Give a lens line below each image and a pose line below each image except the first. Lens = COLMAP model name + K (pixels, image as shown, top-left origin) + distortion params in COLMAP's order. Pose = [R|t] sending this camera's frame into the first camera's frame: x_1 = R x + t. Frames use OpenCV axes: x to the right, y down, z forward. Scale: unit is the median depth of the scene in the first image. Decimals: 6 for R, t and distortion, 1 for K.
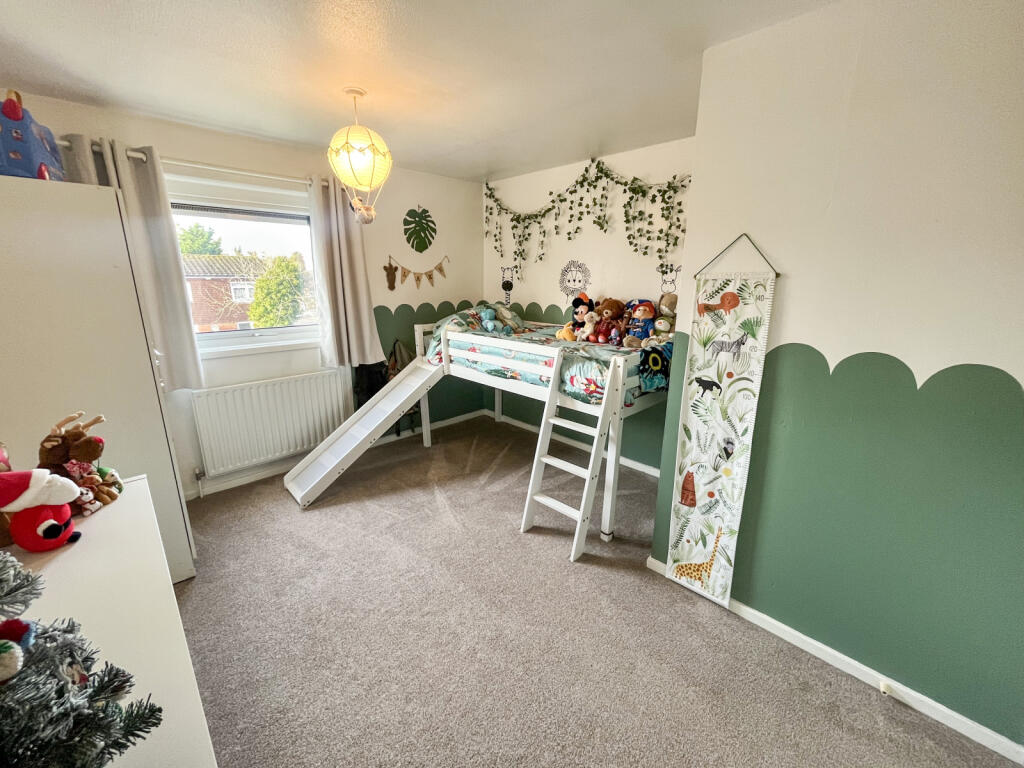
lens RADIAL K [[410.1, 0, 503.6], [0, 410.1, 386.8], [0, 0, 1]] dist [-0.000742, -0.000056]
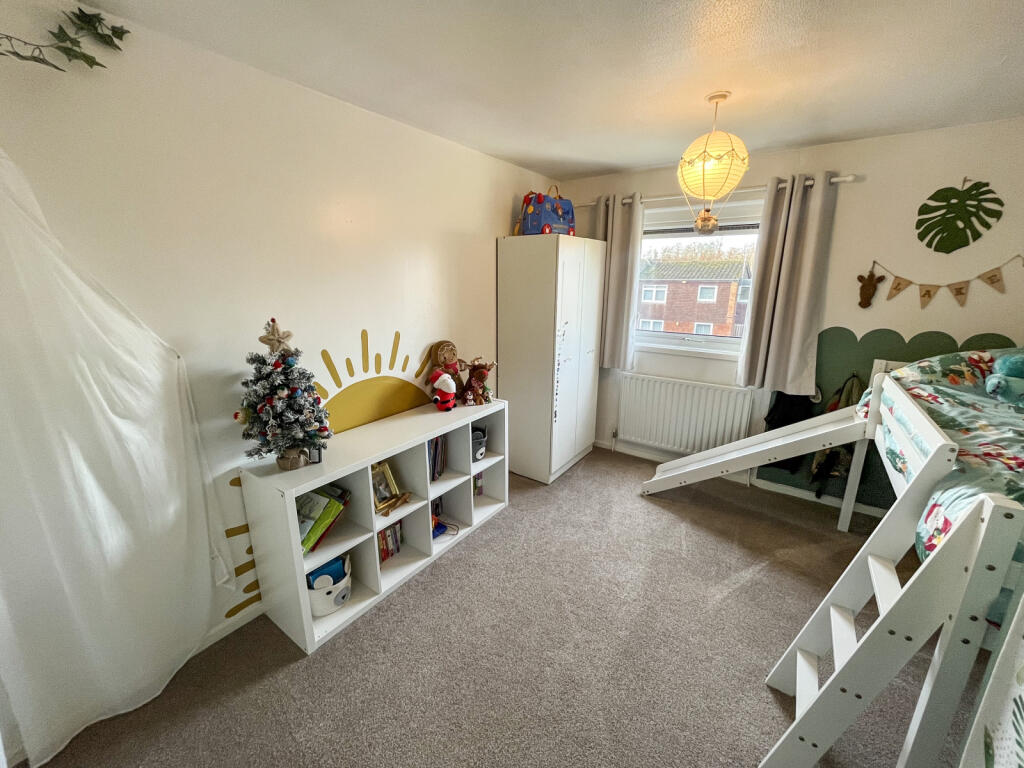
lens RADIAL K [[410.1, 0, 505.0], [0, 410.1, 386.1], [0, 0, 1]] dist [-0.000742, -0.000056]
pose [[0.187622, 0.247848, -0.950457, 0.342796], [-0.258912, 0.945899, 0.195550, -0.082931], [0.947503, 0.209395, 0.241642, 0.250880]]
